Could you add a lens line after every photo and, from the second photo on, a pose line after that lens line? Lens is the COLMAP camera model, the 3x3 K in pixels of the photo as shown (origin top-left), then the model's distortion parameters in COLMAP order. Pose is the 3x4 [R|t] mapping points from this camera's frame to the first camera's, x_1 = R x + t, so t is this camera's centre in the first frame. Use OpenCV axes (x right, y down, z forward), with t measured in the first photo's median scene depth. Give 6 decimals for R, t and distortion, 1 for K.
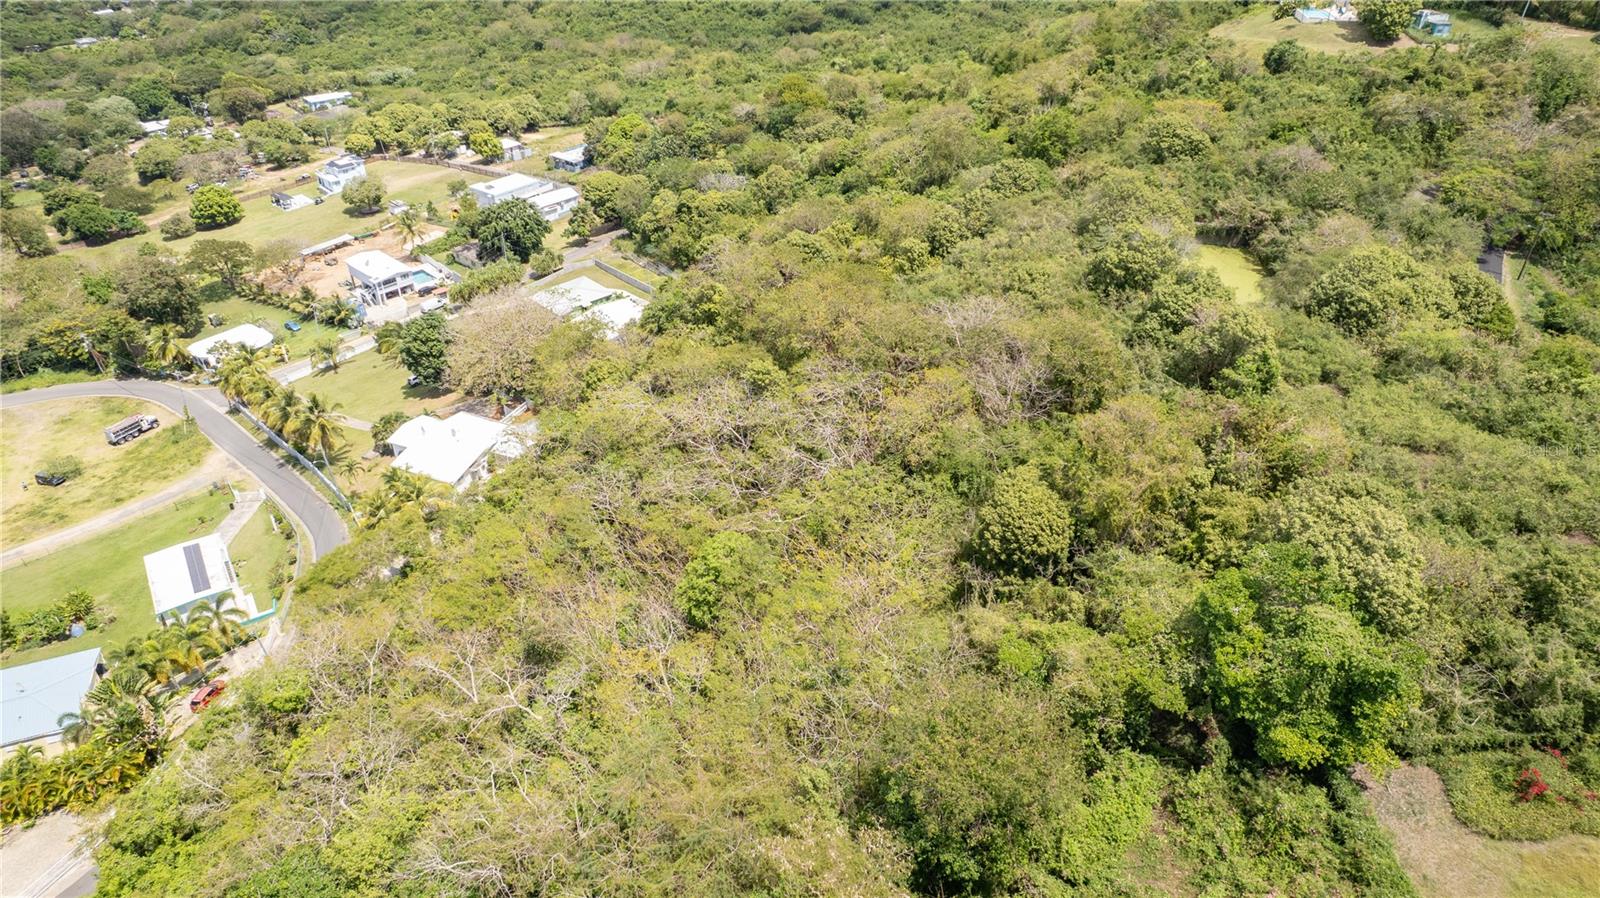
lens RADIAL K [[1040.1, 0, 800.0], [0, 1040.1, 449.0], [0, 0, 1]] dist [-0.070680, 0.060570]
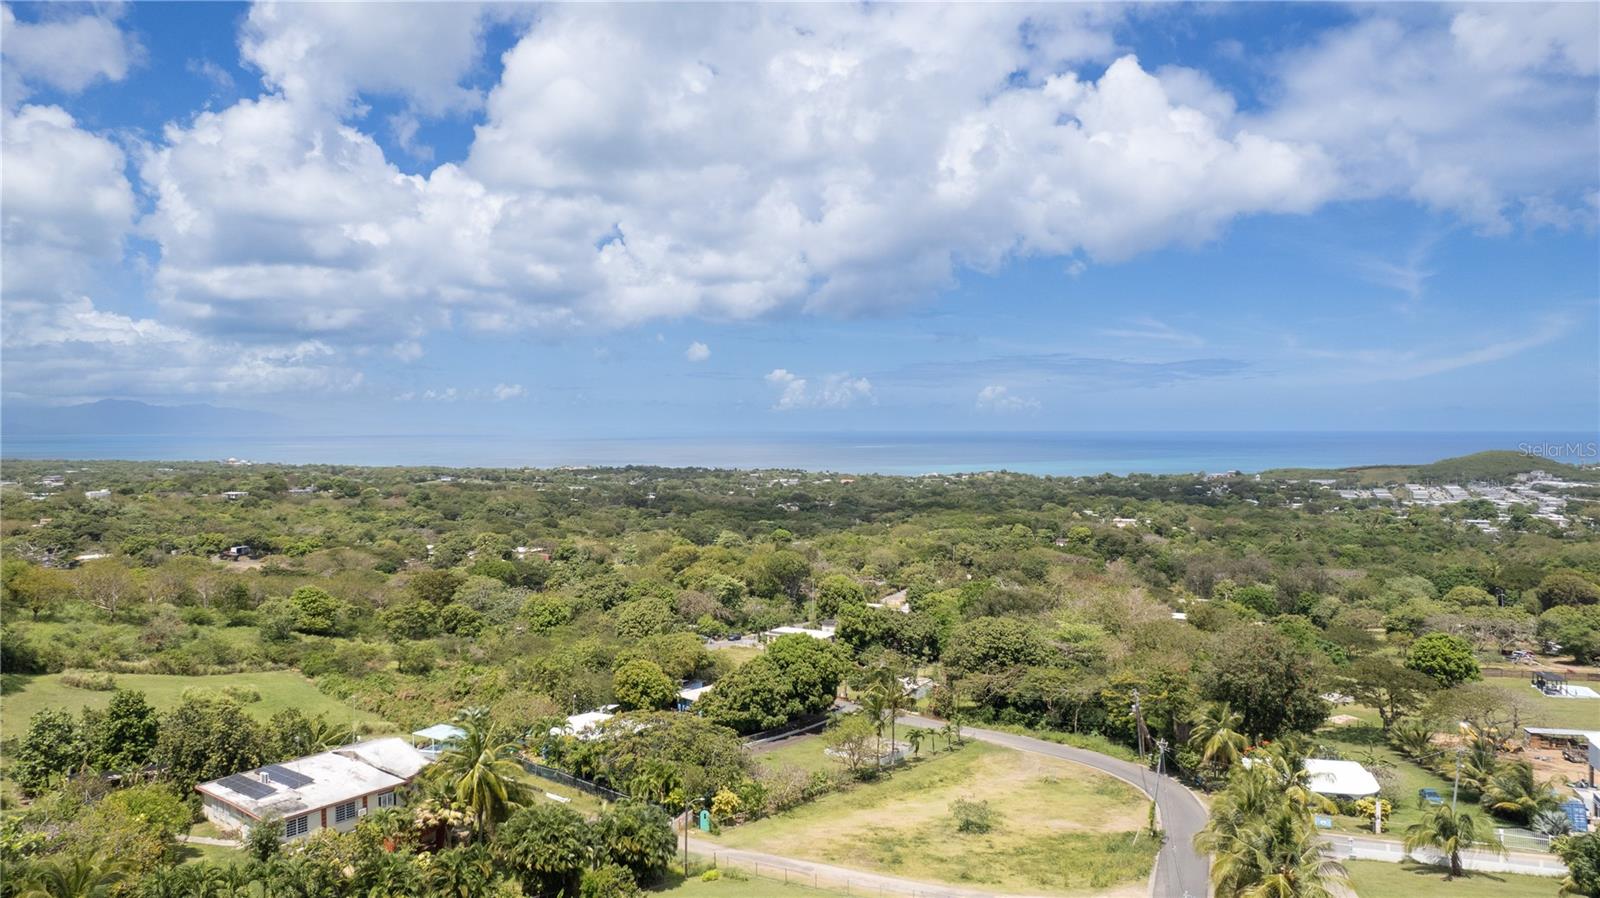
lens RADIAL K [[1040.1, 0, 800.0], [0, 1040.1, 449.0], [0, 0, 1]] dist [-0.070680, 0.060570]
pose [[0.375408, 0.017260, -0.926699, -0.111247], [-0.510793, 0.838147, -0.191312, 0.003562], [0.773408, 0.545171, 0.323464, 0.436346]]
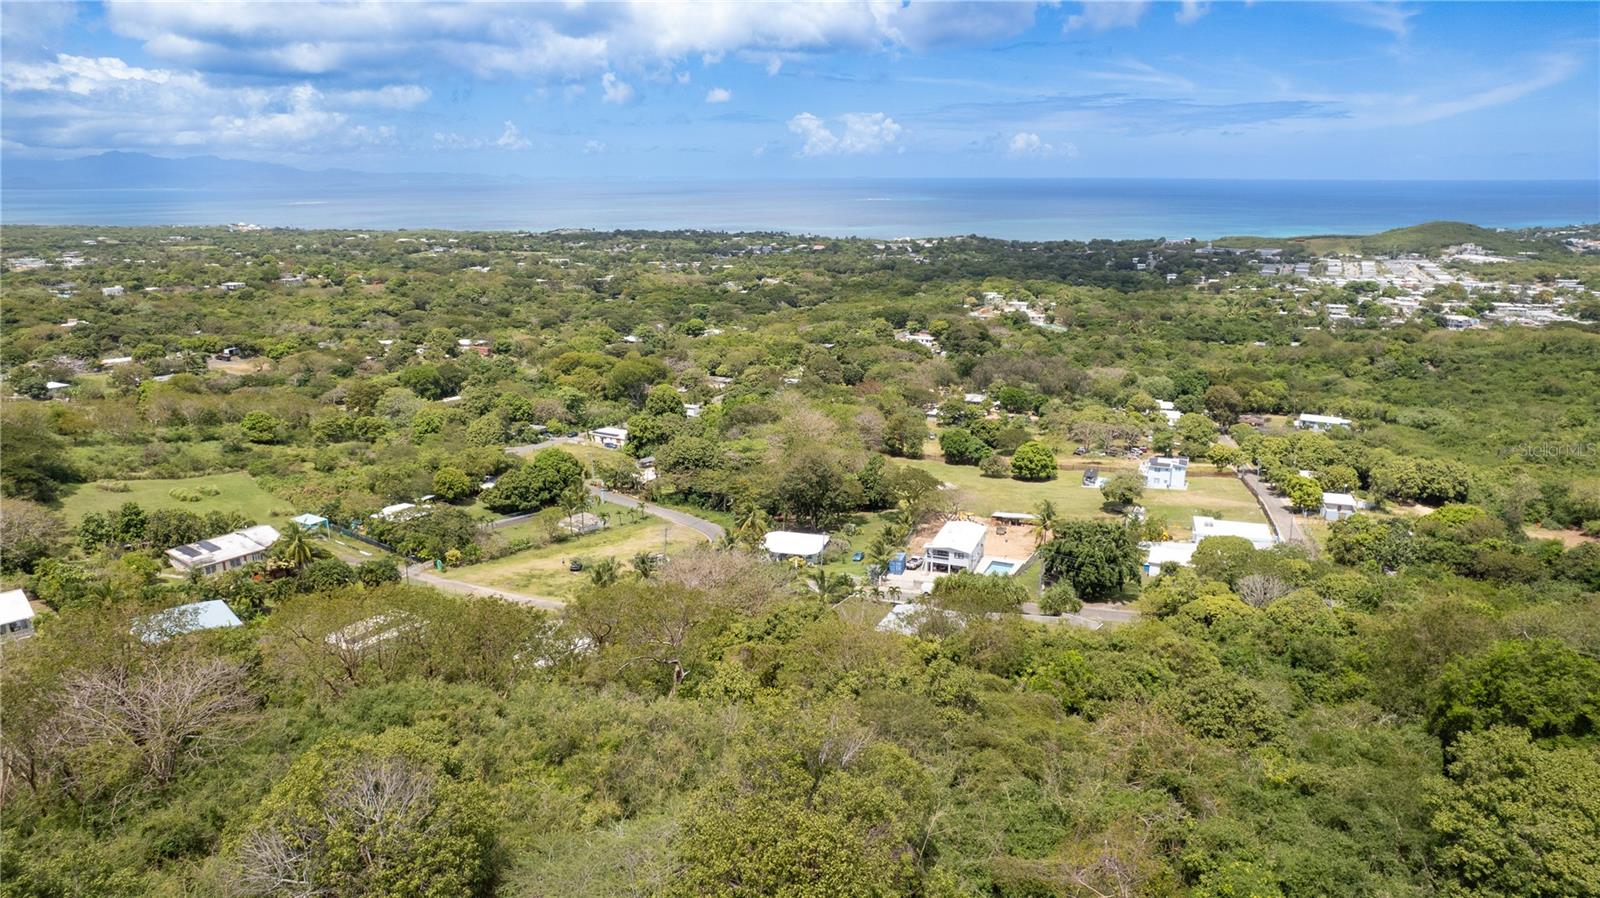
lens RADIAL K [[1040.1, 0, 800.0], [0, 1040.1, 449.0], [0, 0, 1]] dist [-0.070680, 0.060570]
pose [[0.354147, 0.240421, -0.903757, 0.348362], [-0.509306, 0.860089, 0.029227, -0.201786], [0.784339, 0.449939, 0.427046, 0.468568]]
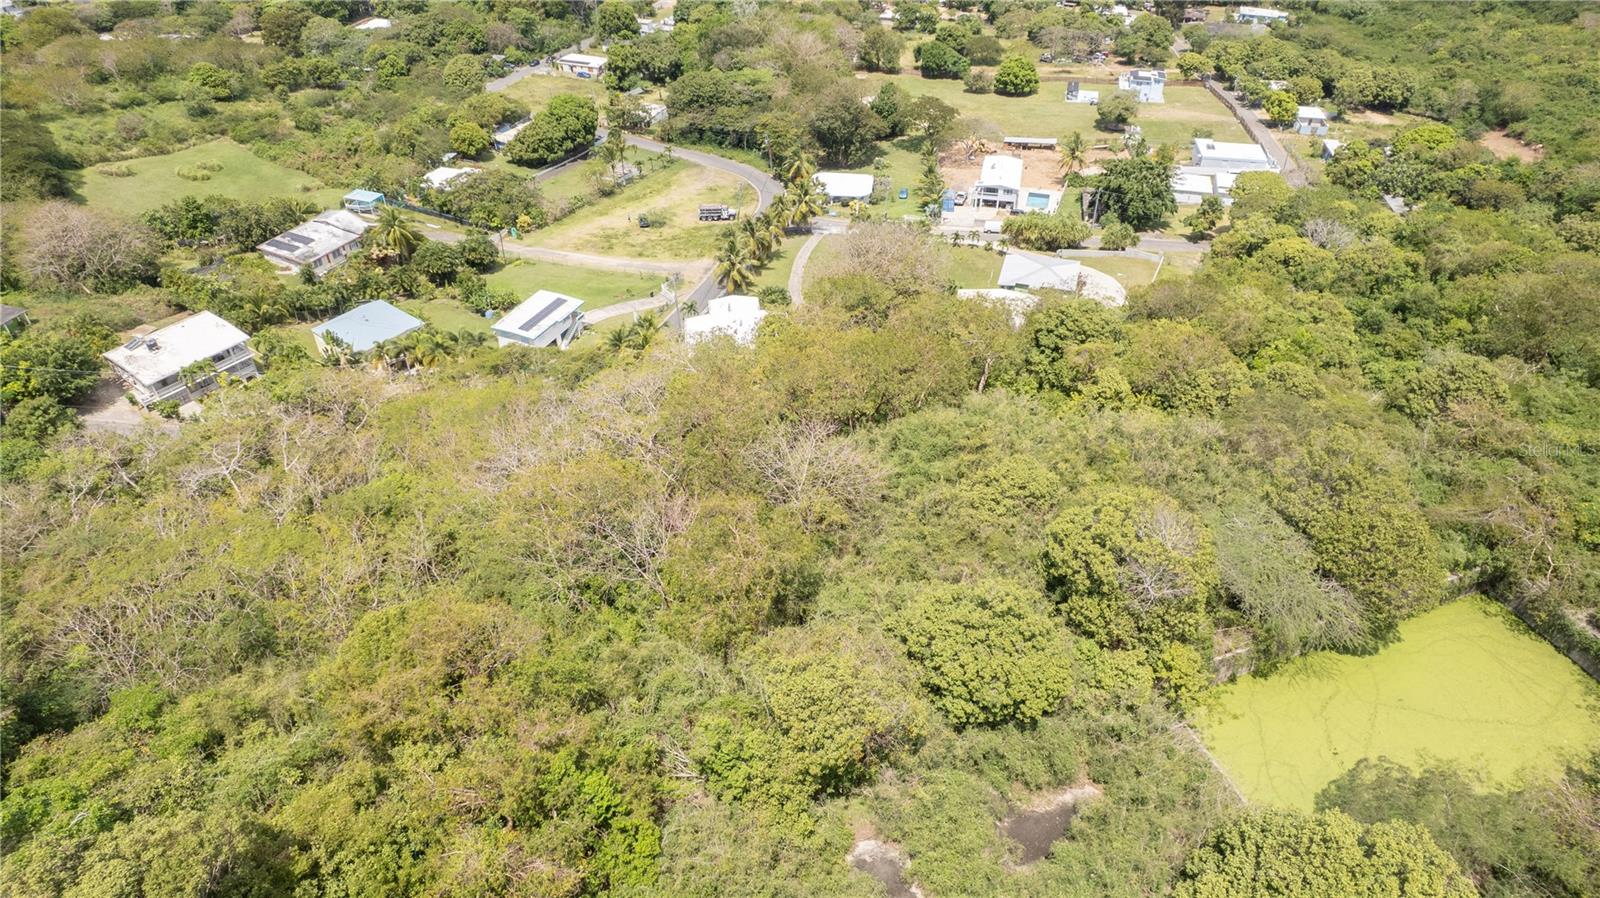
lens RADIAL K [[1040.1, 0, 800.0], [0, 1040.1, 449.0], [0, 0, 1]] dist [-0.070680, 0.060570]
pose [[0.501544, 0.532447, -0.681876, 0.311686], [-0.472833, 0.828747, 0.299346, -0.164839], [0.724488, 0.172278, 0.667411, 0.244963]]
